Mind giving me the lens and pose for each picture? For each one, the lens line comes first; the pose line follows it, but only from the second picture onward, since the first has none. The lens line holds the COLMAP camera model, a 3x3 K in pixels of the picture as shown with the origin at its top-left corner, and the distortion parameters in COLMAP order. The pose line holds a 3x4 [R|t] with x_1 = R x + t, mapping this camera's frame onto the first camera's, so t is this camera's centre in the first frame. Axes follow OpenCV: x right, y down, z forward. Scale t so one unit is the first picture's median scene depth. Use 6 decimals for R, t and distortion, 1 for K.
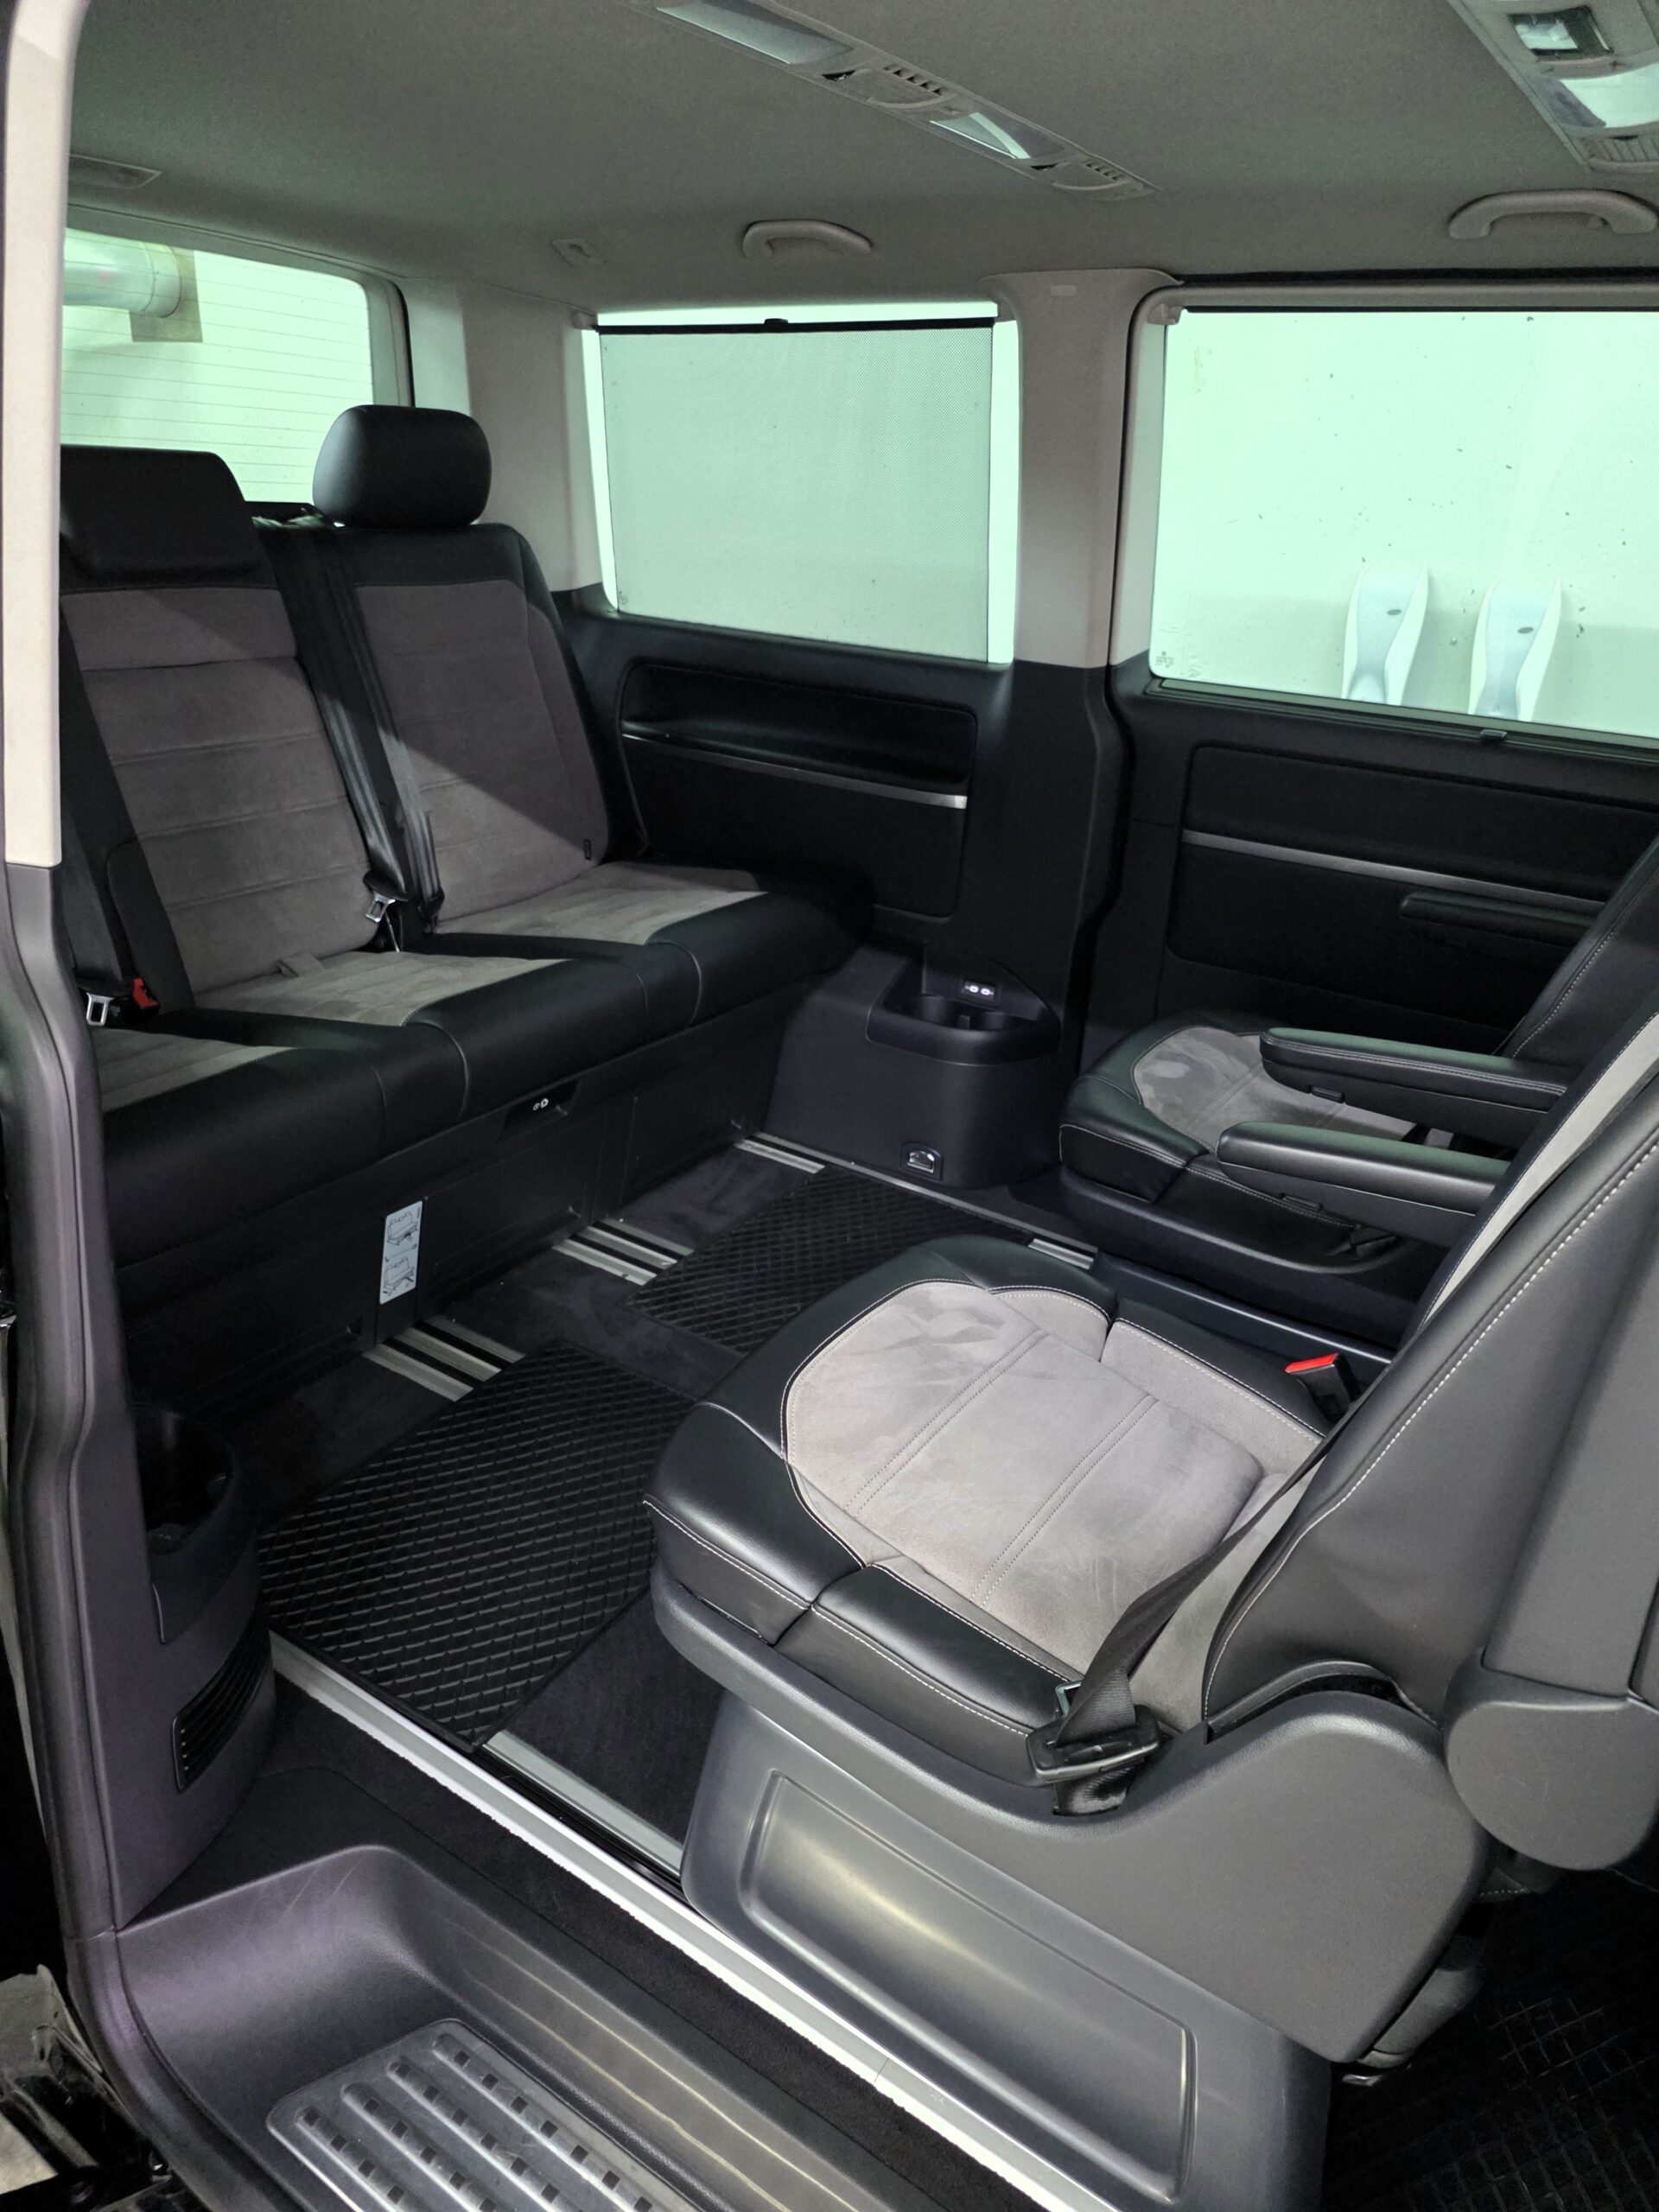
lens RADIAL K [[1464.9, 0, 829.5], [0, 1464.9, 1106.0], [0, 0, 1]] dist [0.067563, -0.069551]
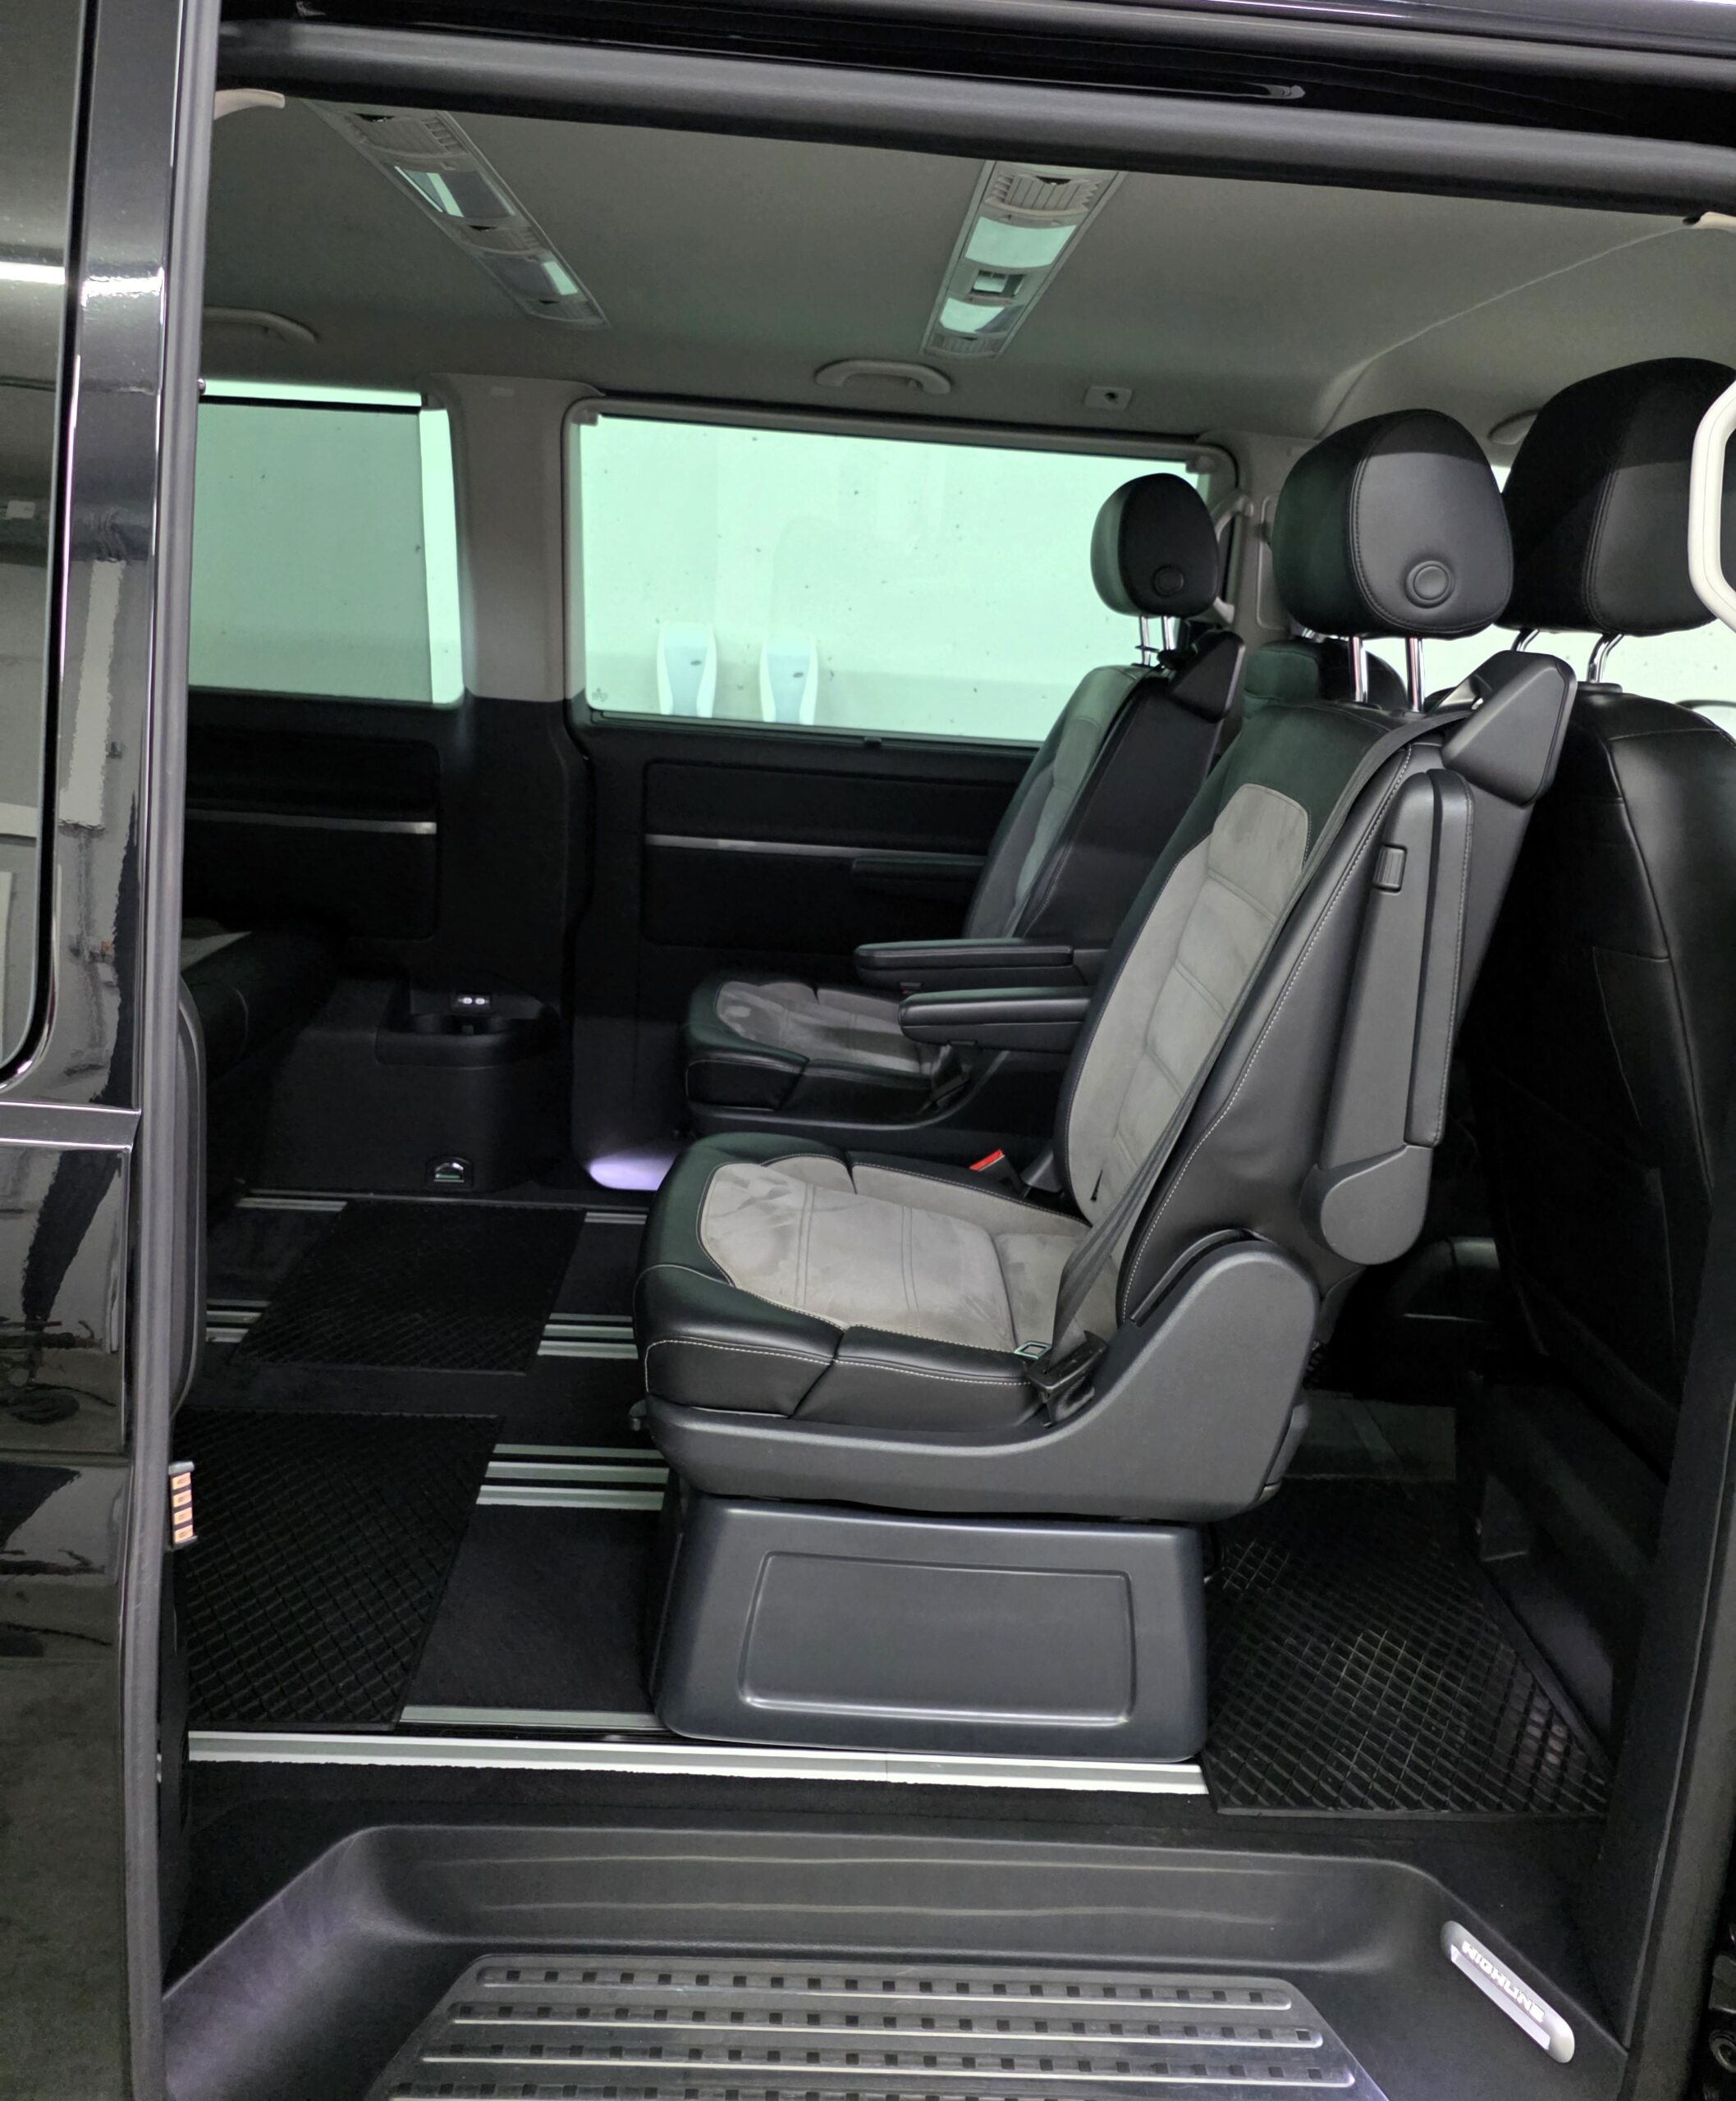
lens RADIAL K [[1553.8, 0, 867.9], [0, 1553.8, 996.5], [0, 0, 1]] dist [0.083985, -0.096568]
pose [[0.810657, -0.137945, 0.569040, -0.358204], [0.211808, 0.975124, -0.065355, 0.060748], [-0.545869, 0.173507, 0.819709, -0.097084]]
